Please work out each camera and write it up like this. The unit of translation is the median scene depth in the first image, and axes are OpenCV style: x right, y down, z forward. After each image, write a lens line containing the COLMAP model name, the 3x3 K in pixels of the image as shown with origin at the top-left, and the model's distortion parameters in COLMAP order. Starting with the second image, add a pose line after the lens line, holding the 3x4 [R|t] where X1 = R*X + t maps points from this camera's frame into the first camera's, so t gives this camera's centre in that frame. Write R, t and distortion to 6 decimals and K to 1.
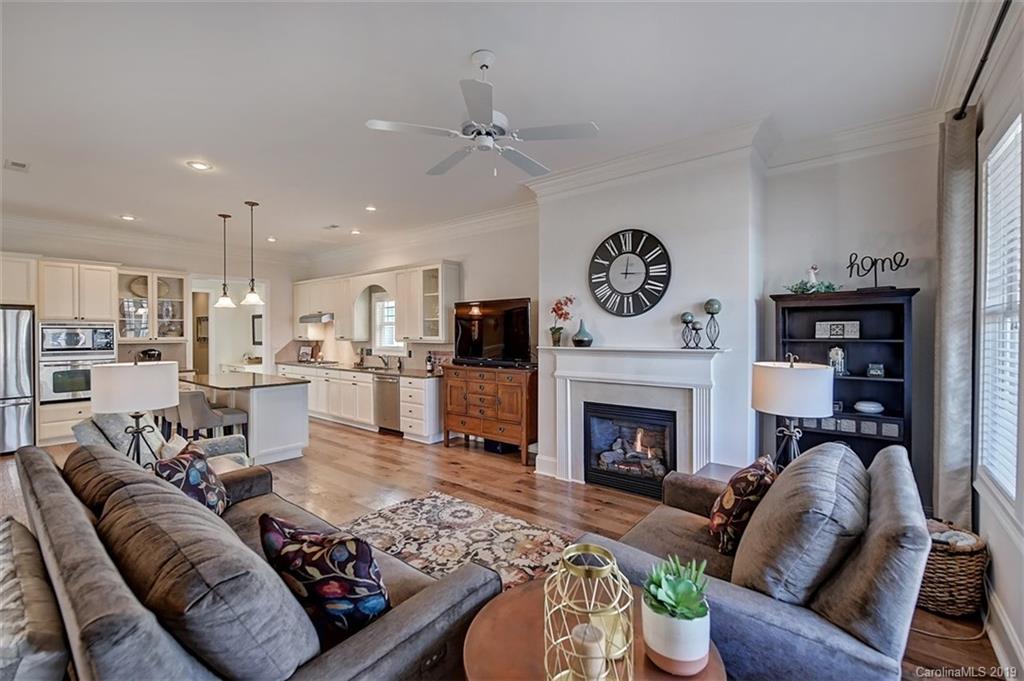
lens RADIAL K [[450.3, 0, 516.1], [0, 450.3, 336.0], [0, 0, 1]] dist [-0.002423, -0.001854]
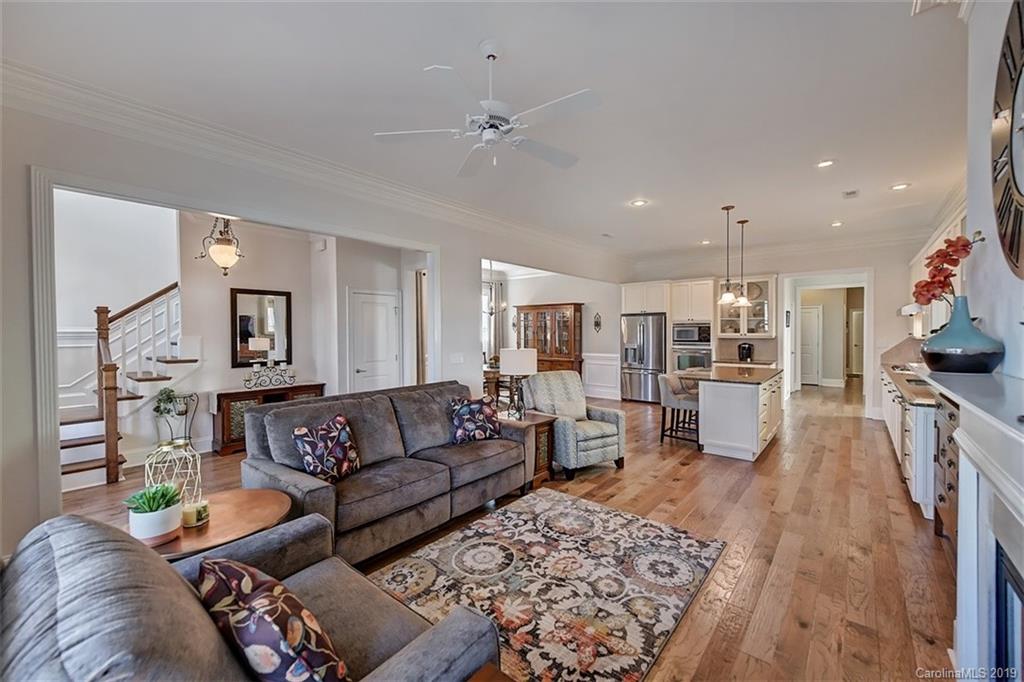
lens RADIAL K [[403.3, 0, 504.5], [0, 403.3, 337.0], [0, 0, 1]] dist [-0.001981, -0.001372]
pose [[-0.028933, 0.019846, -0.999384, 0.503999], [-0.004151, 0.999792, 0.019975, -0.010604], [0.999573, 0.004726, -0.028844, 0.666348]]
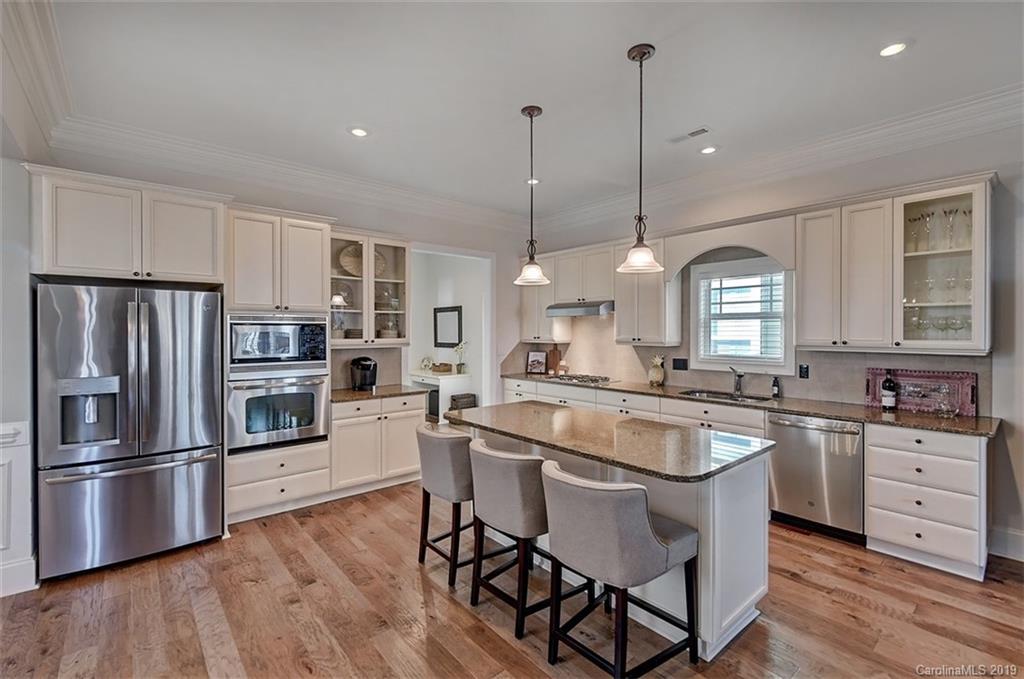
lens RADIAL K [[450.3, 0, 512.0], [0, 450.3, 332.6], [0, 0, 1]] dist [-0.002423, -0.001854]
pose [[0.982872, 0.001651, -0.184284, -0.836222], [-0.002454, 0.999988, -0.004132, -0.006693], [0.184275, 0.004513, 0.982864, 0.700551]]
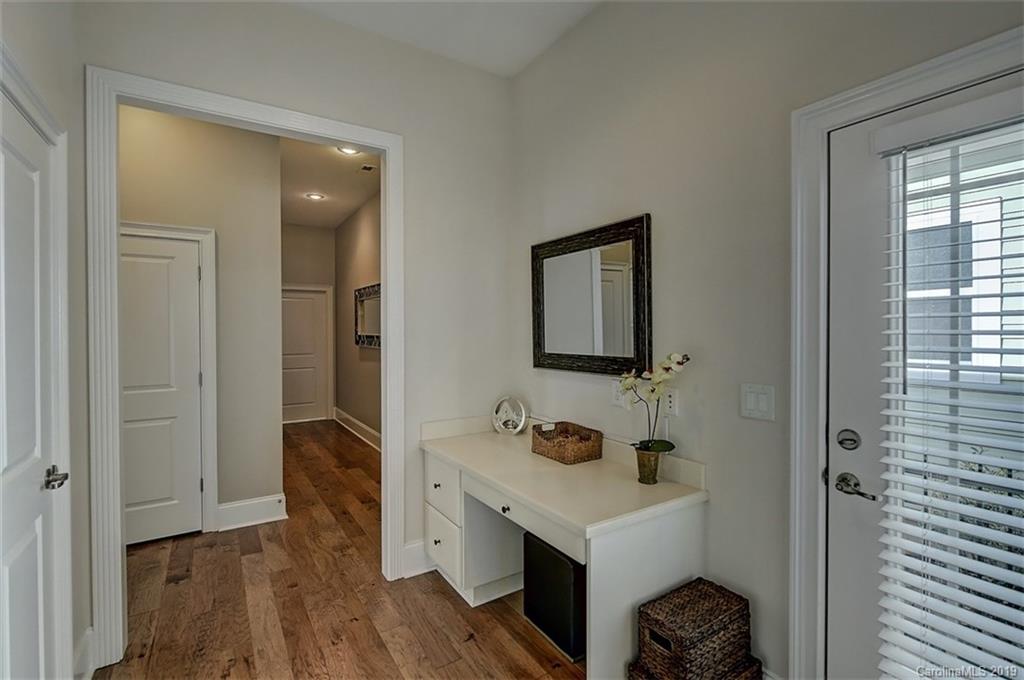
lens RADIAL K [[474.8, 0, 513.9], [0, 474.8, 336.8], [0, 0, 1]] dist [0.000727, 0.000241]
pose [[0.949888, 0.006834, -0.312515, -1.383273], [-0.007598, 0.999970, -0.001228, 0.009061], [0.312497, 0.003541, 0.949912, 2.006049]]
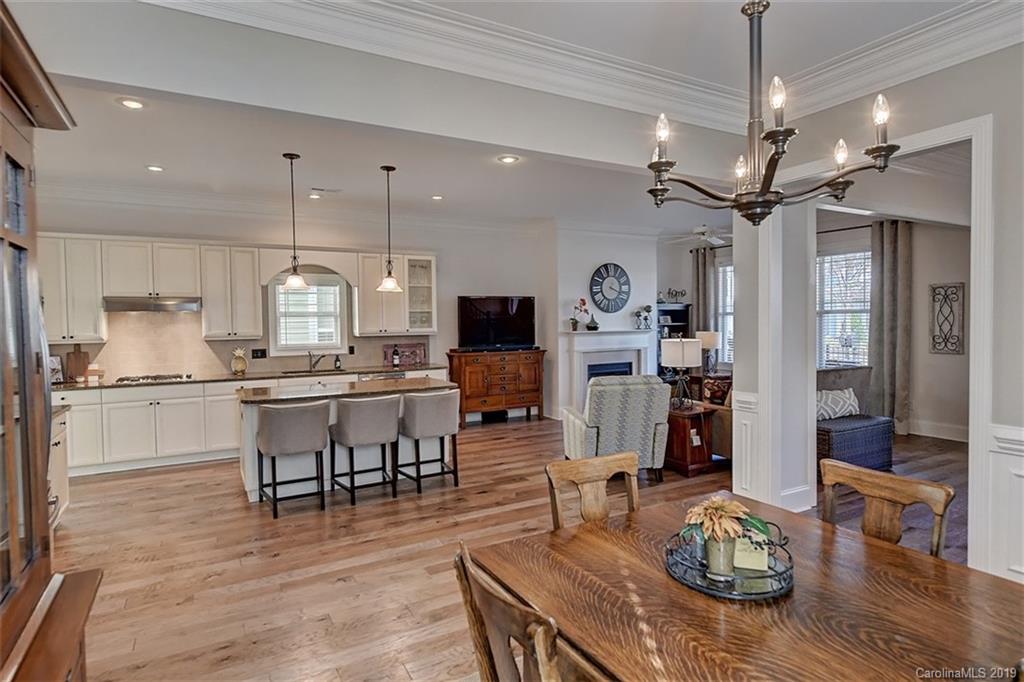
lens RADIAL K [[550.3, 0, 519.2], [0, 550.3, 334.5], [0, 0, 1]] dist [-0.005275, -0.000356]
pose [[0.363923, -0.026763, 0.931045, -1.904923], [0.020183, 0.999579, 0.020844, -0.009505], [-0.931210, 0.011205, 0.364310, 0.554914]]
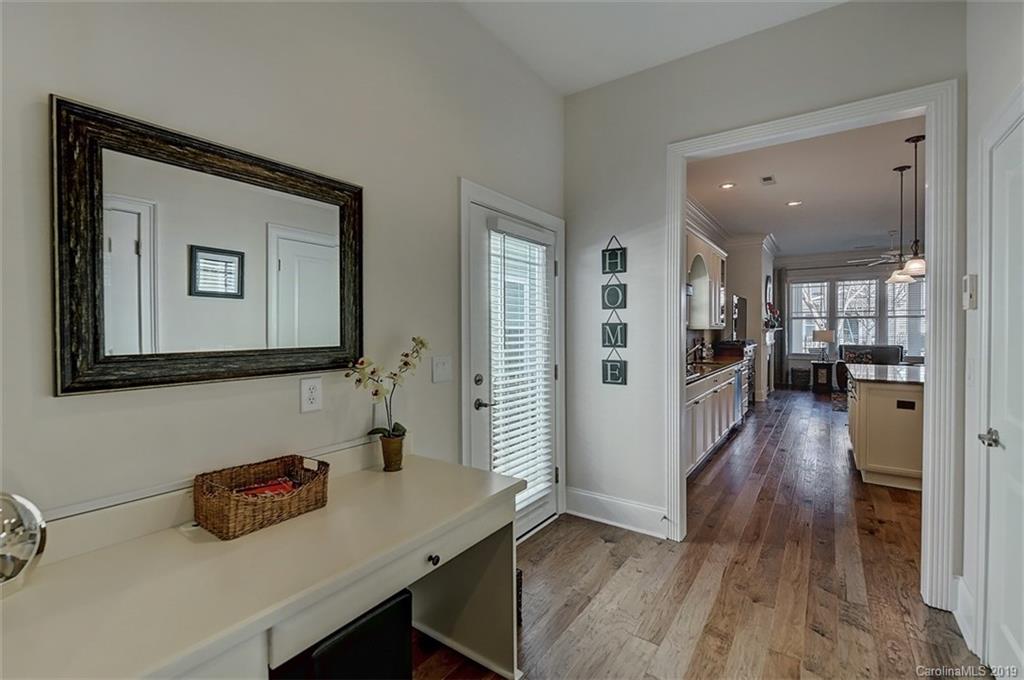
lens RADIAL K [[450.3, 0, 517.2], [0, 450.3, 334.4], [0, 0, 1]] dist [-0.002423, -0.001854]
pose [[-0.079542, -0.005961, 0.996814, -1.876545], [0.014780, 0.999865, 0.007159, 0.019671], [-0.996722, 0.015303, -0.079443, 2.431461]]
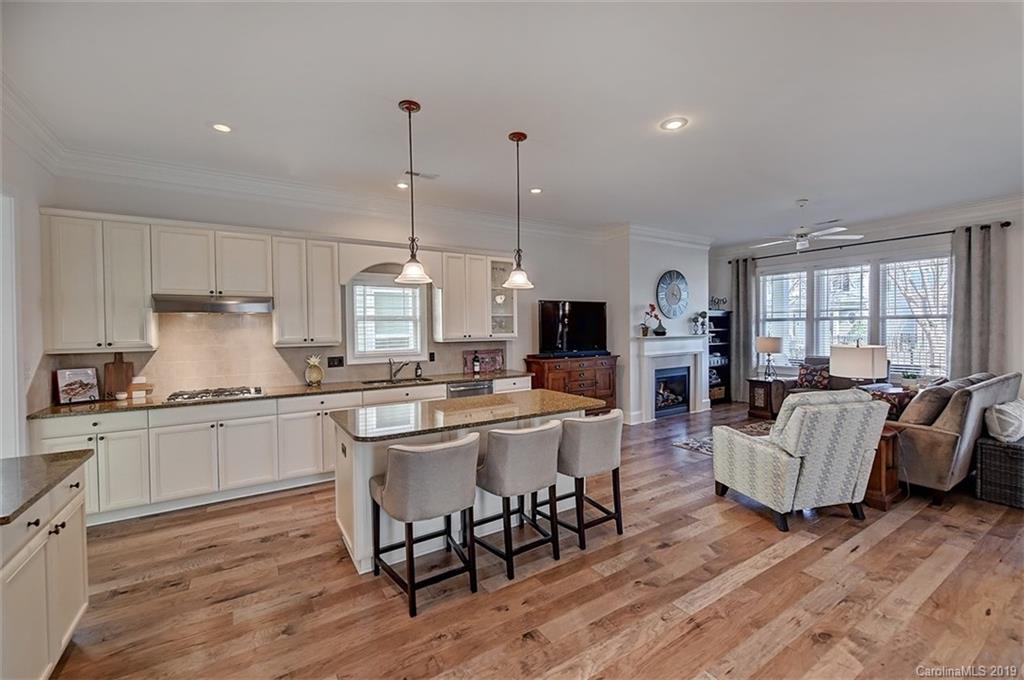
lens RADIAL K [[421.7, 0, 516.8], [0, 421.7, 335.4], [0, 0, 1]] dist [-0.001397, -0.001771]
pose [[0.313706, -0.018270, 0.949344, -1.569304], [0.020523, 0.999712, 0.012457, -0.007983], [-0.949298, 0.015575, 0.313990, 1.074800]]
